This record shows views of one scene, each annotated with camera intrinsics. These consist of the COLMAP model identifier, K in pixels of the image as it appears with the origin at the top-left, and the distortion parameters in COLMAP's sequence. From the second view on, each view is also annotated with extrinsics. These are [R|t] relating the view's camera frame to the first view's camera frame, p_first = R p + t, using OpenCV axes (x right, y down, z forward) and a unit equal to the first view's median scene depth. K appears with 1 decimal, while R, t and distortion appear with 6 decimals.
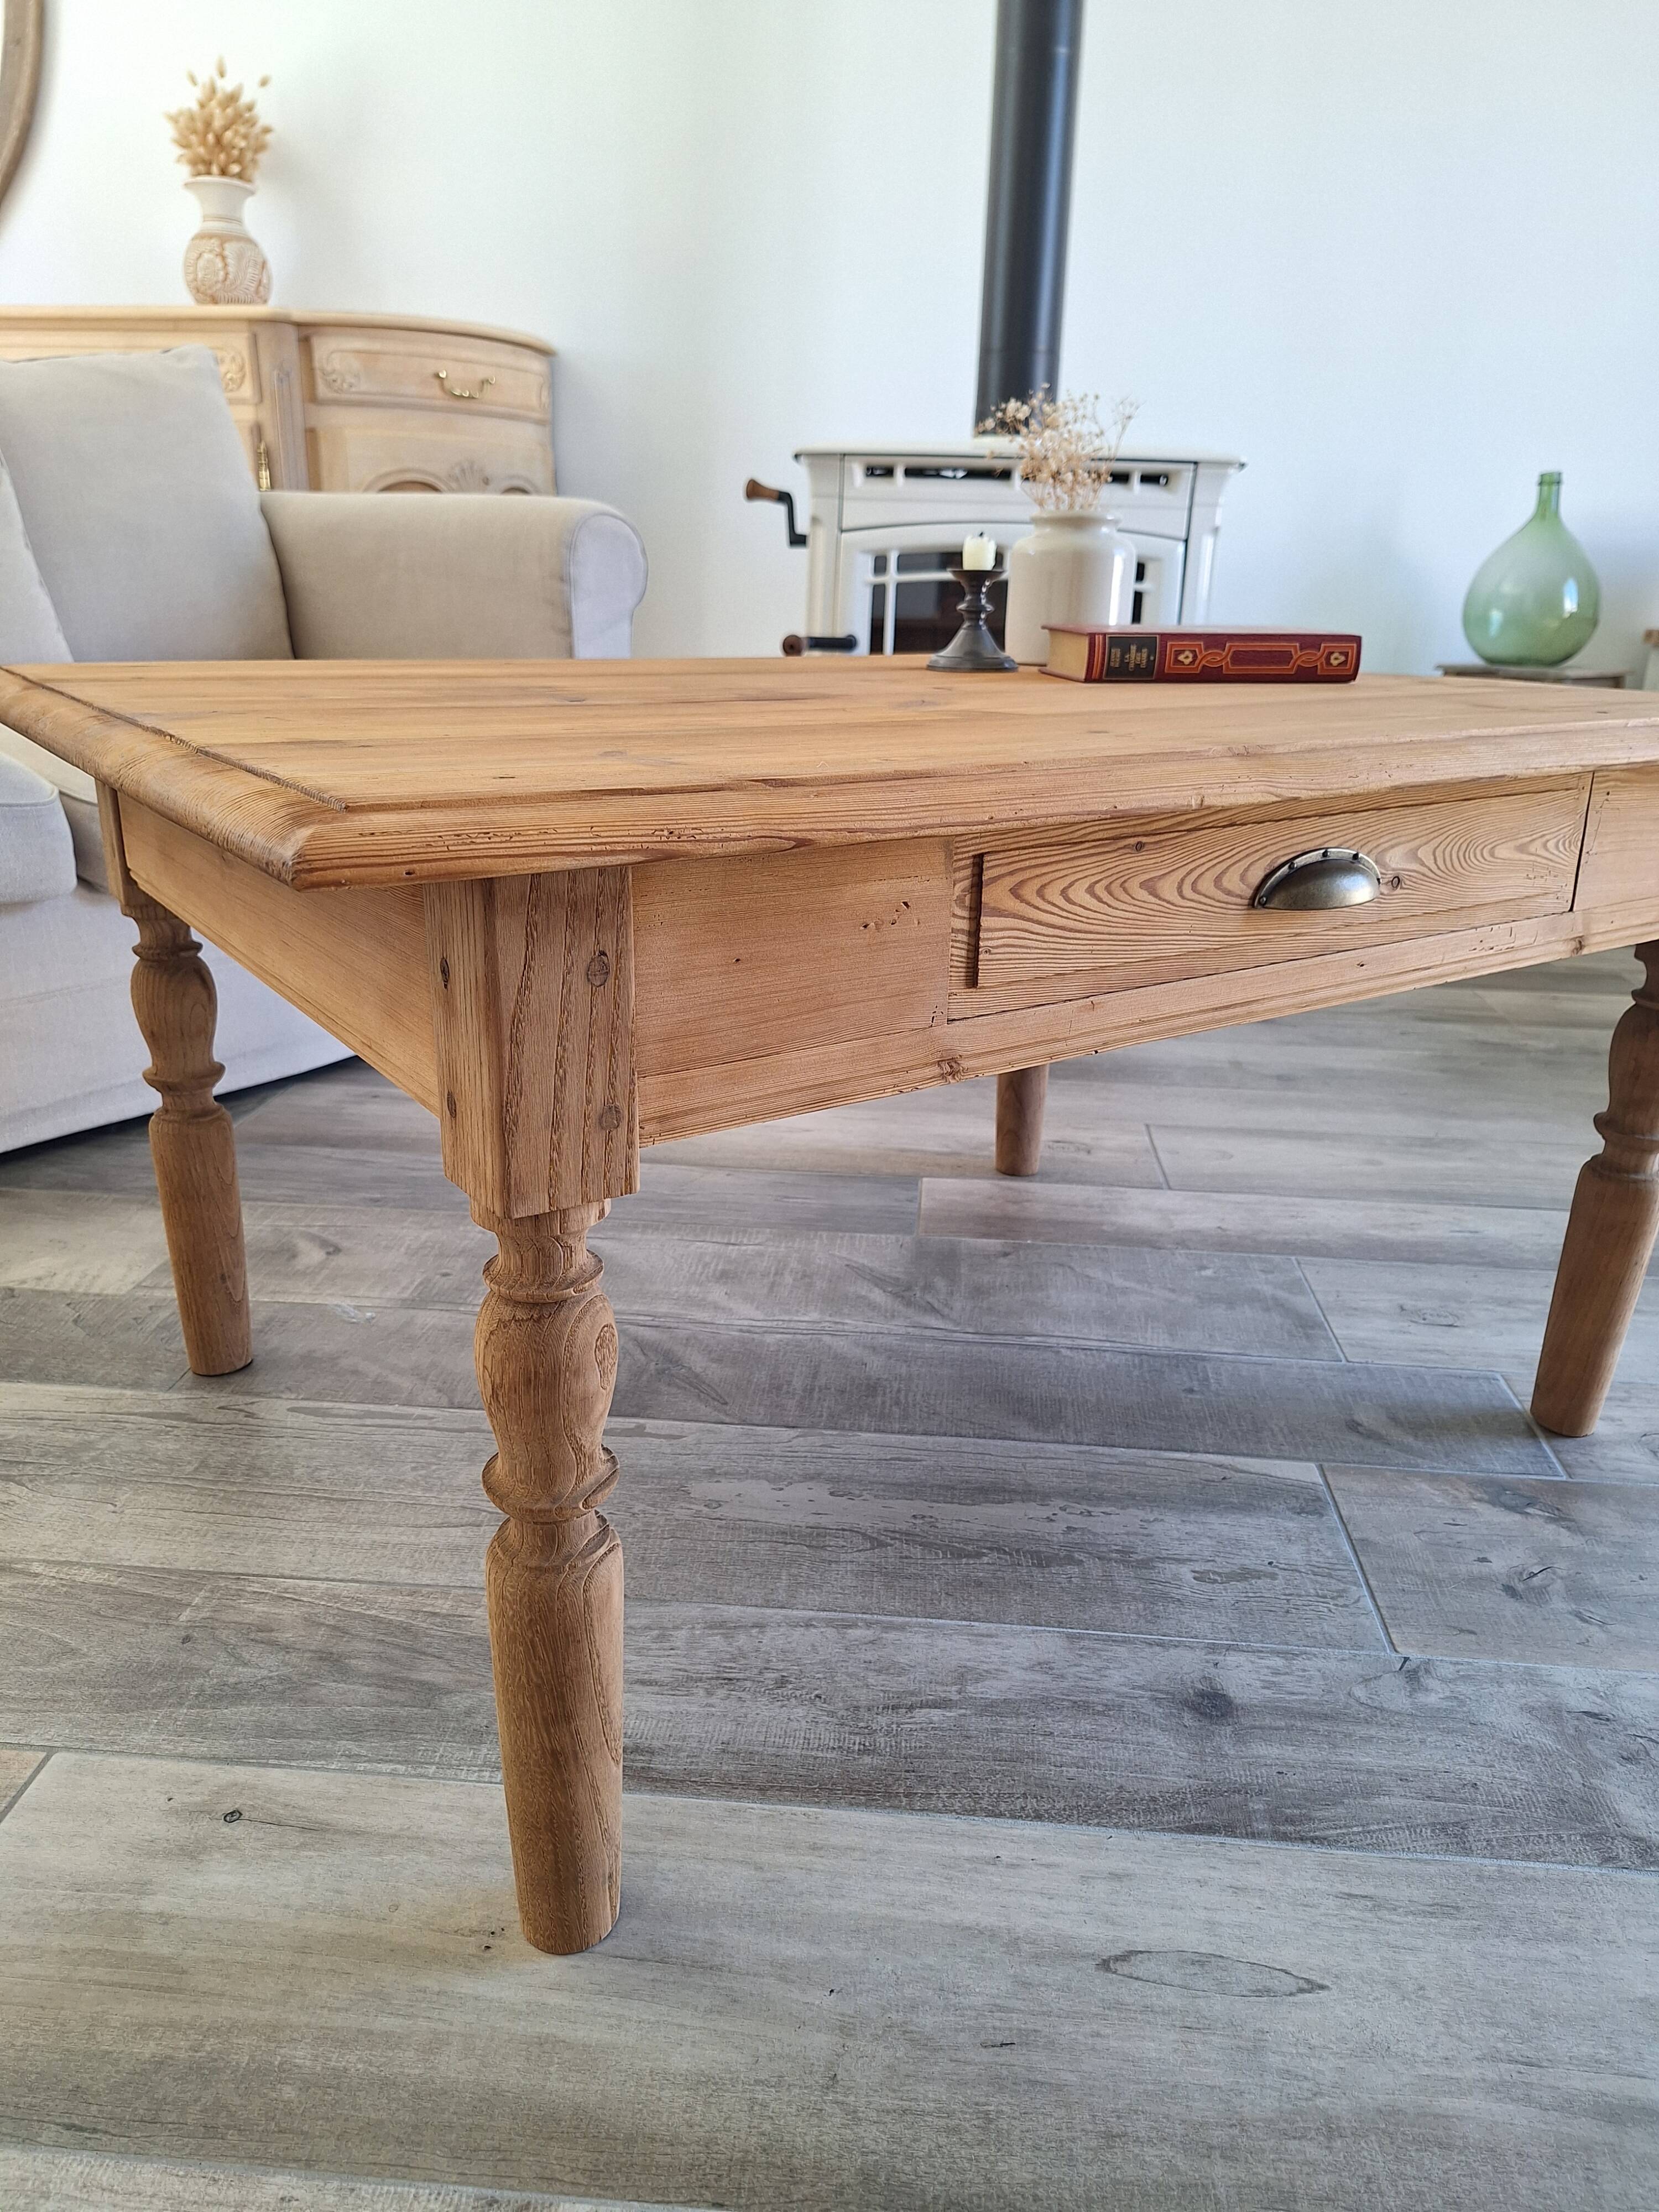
lens RADIAL K [[1560.4, 0, 829.1], [0, 1560.4, 1113.5], [0, 0, 1]] dist [0.033013, -0.040725]
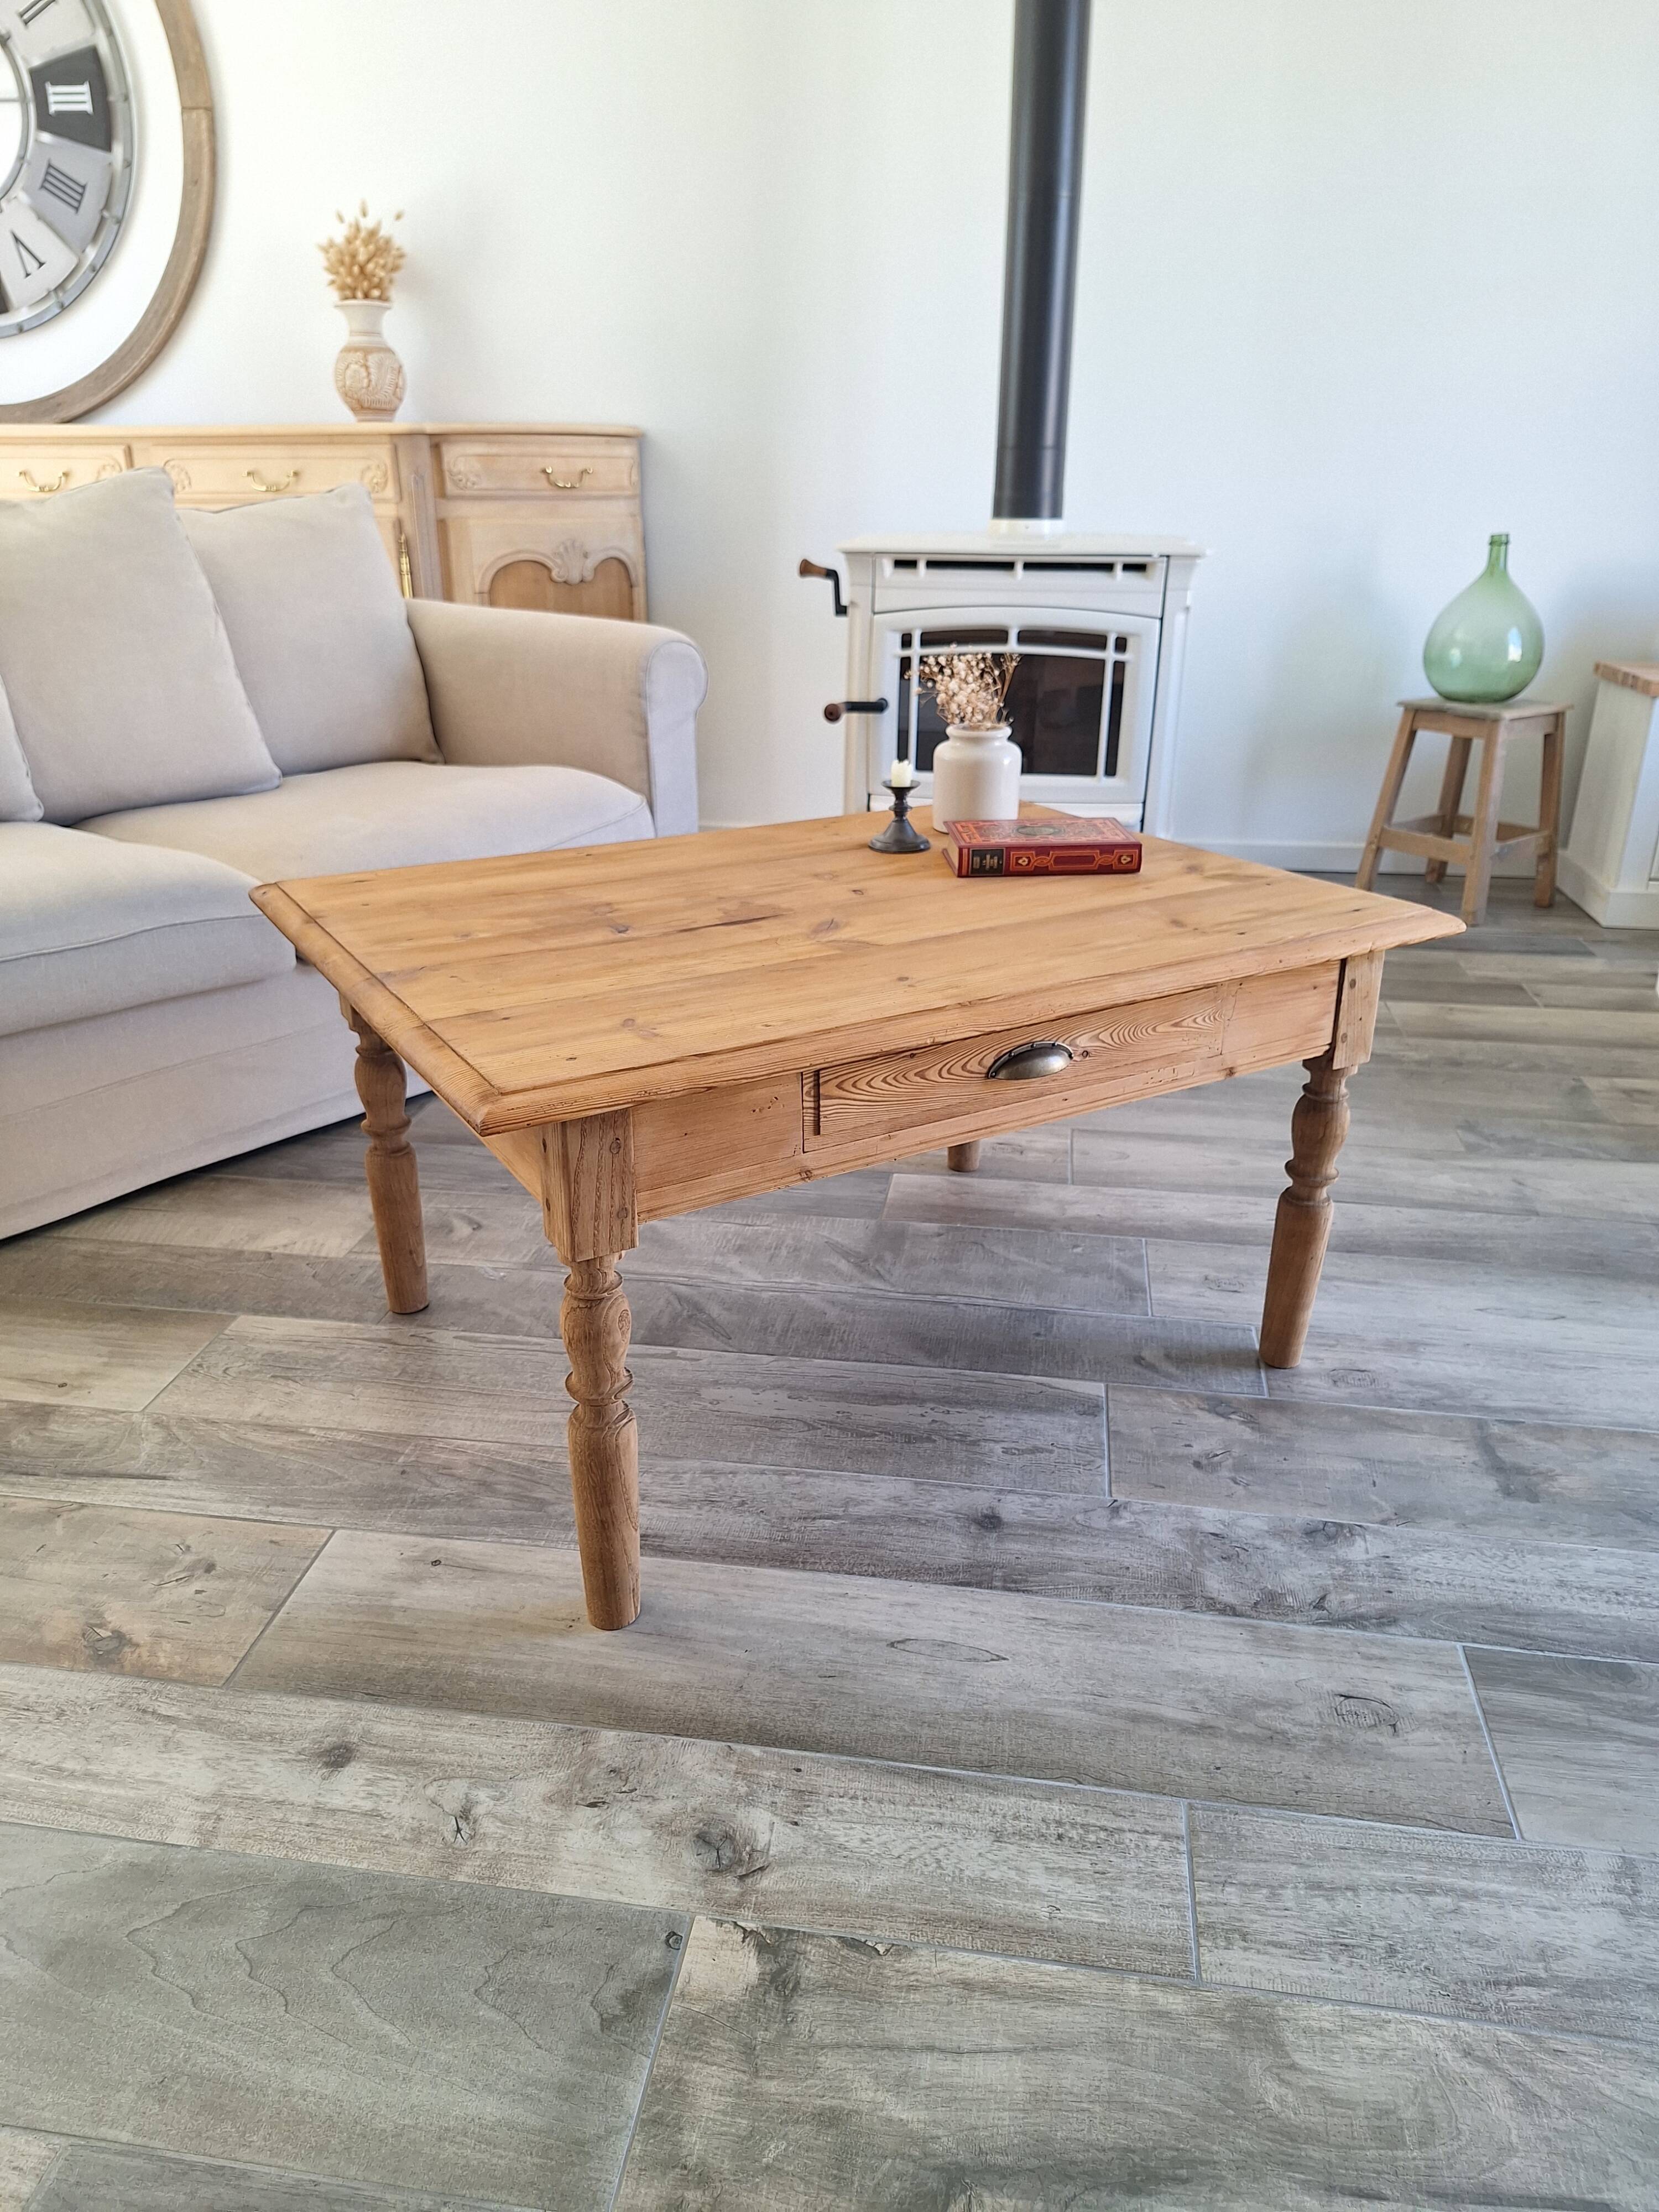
lens RADIAL K [[1547.9, 0, 827.7], [0, 1547.9, 1115.4], [0, 0, 1]] dist [0.070661, -0.083225]
pose [[0.997444, 0.007171, -0.071099, 0.156587], [-0.003083, 0.998344, 0.057446, -0.139893], [0.071393, -0.057080, 0.995814, -0.579733]]
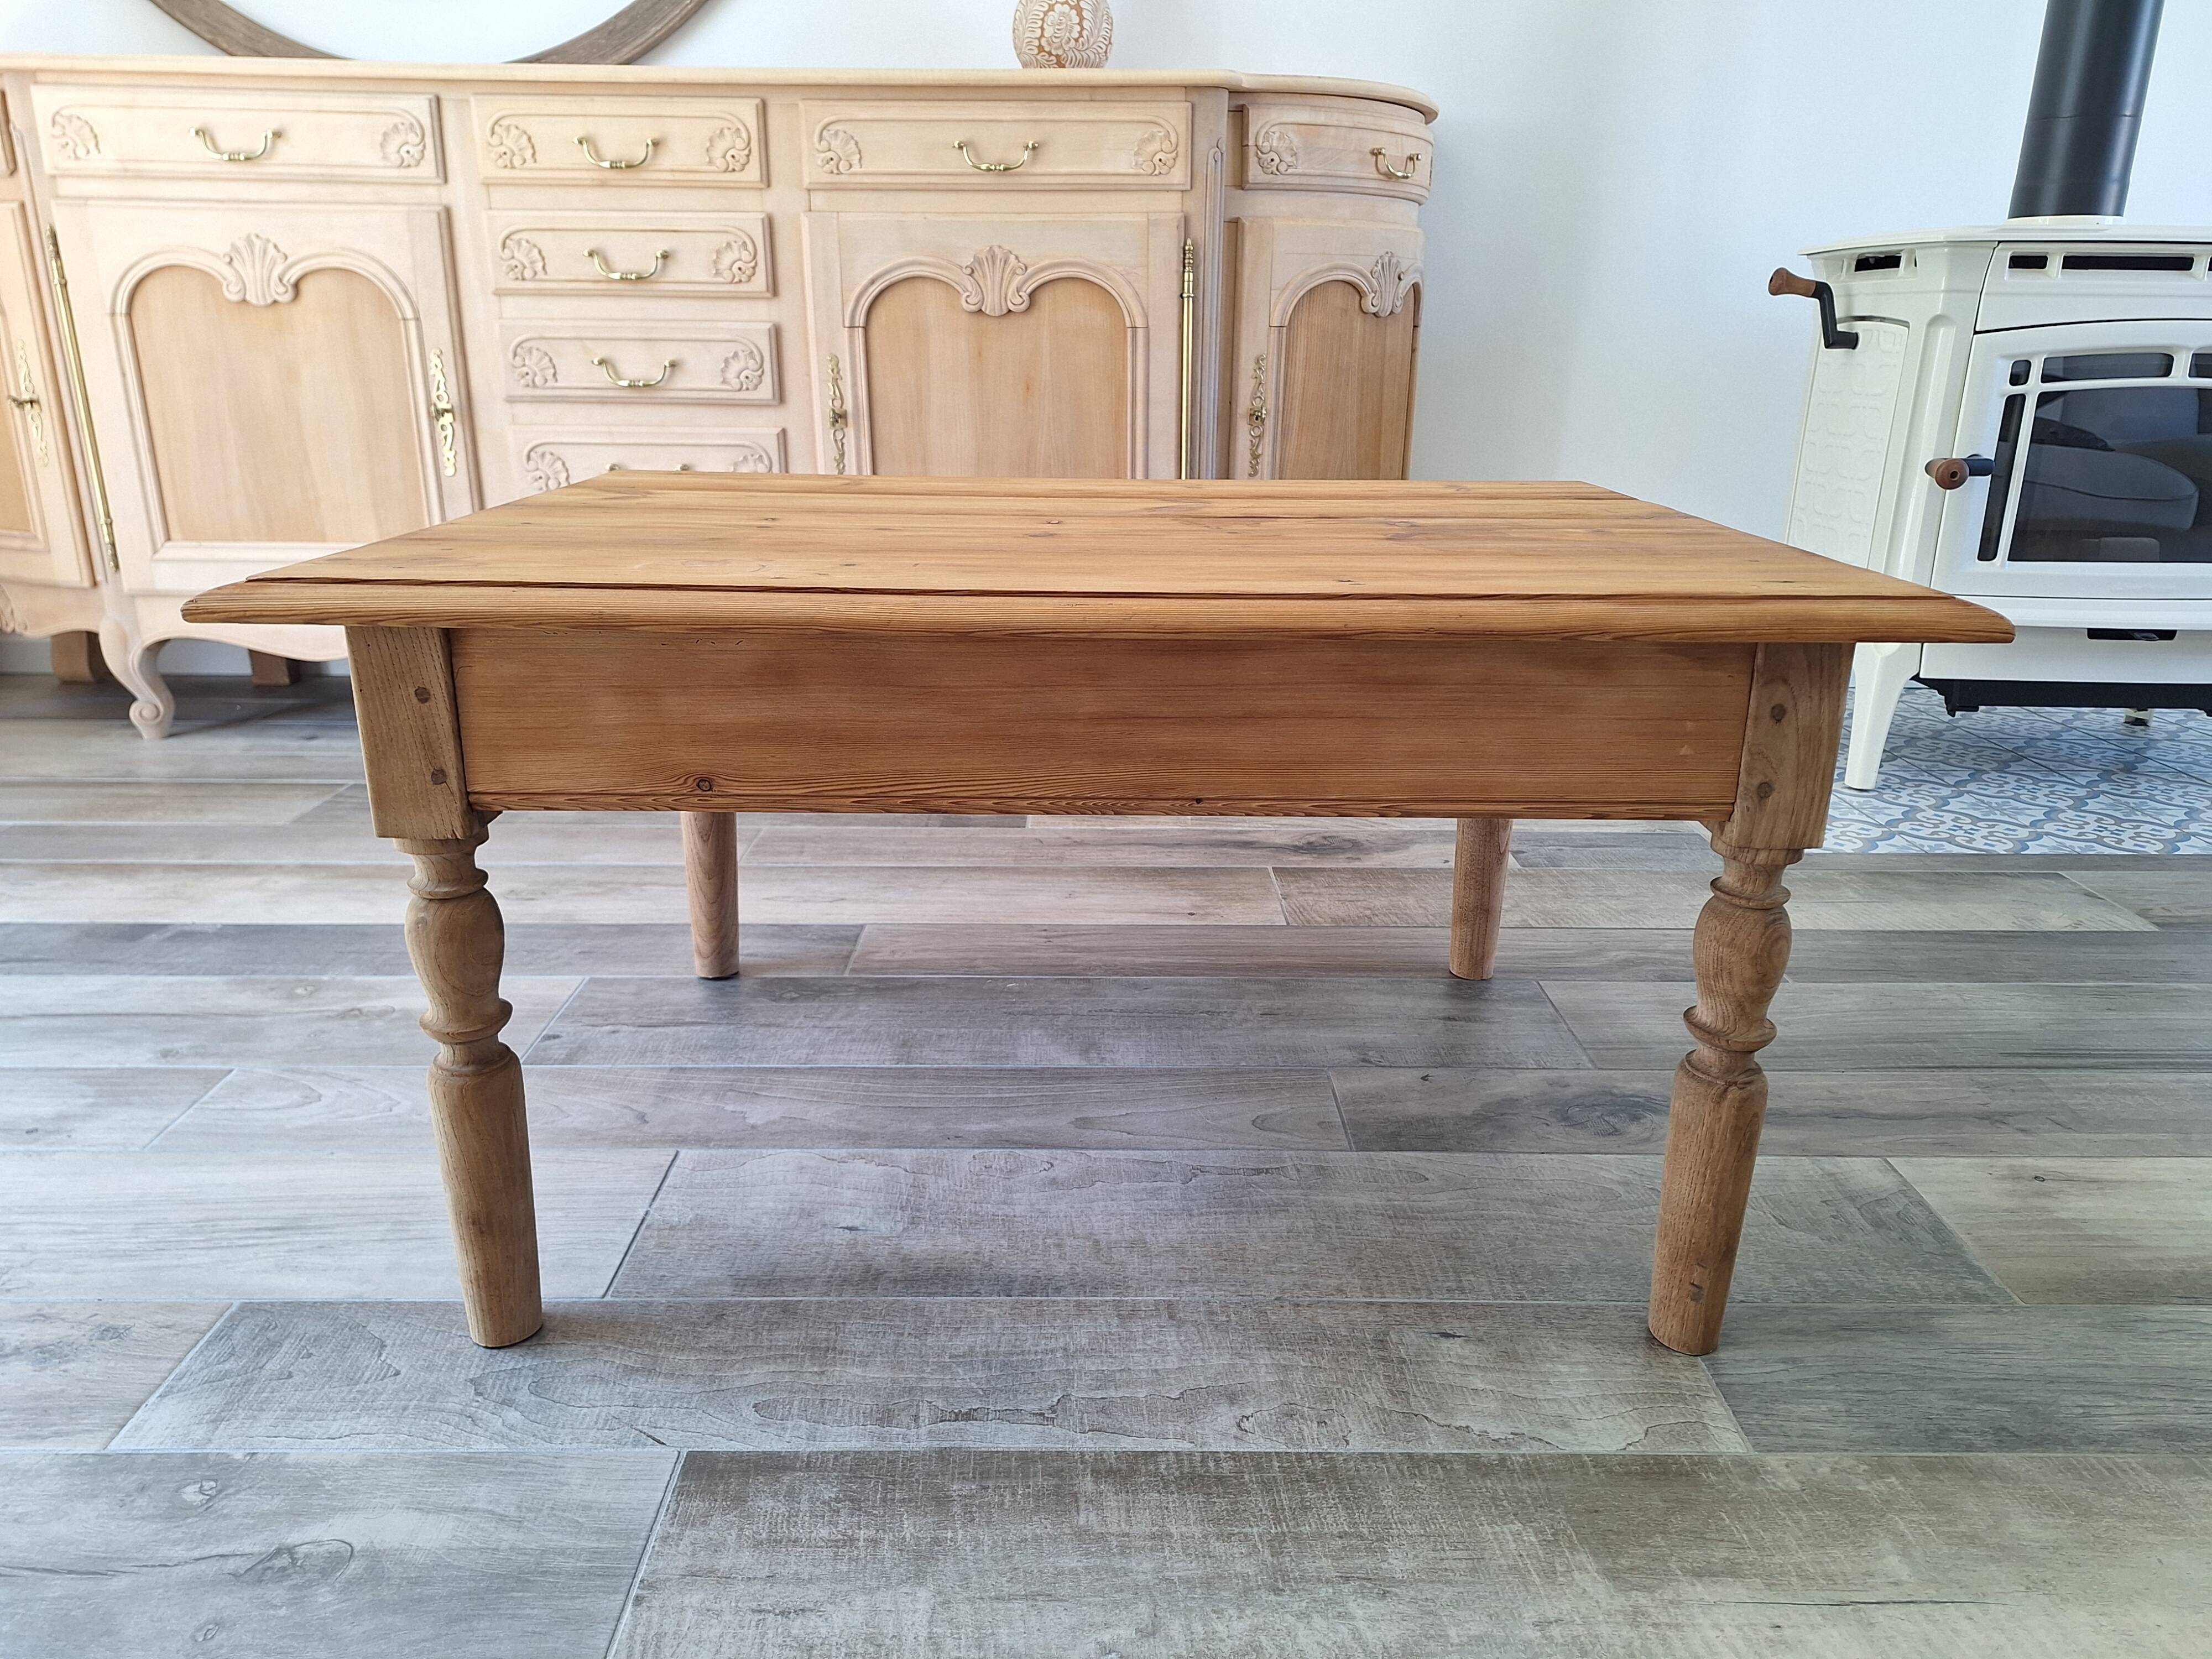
lens RADIAL K [[1543.0, 0, 1116.7], [0, 1543.0, 826.0], [0, 0, 1]] dist [0.079422, -0.101196]
pose [[0.995620, -0.044254, 0.082353, -1.341970], [0.045900, 0.998780, -0.018206, -0.312126], [-0.081447, 0.021906, 0.996437, 0.582774]]
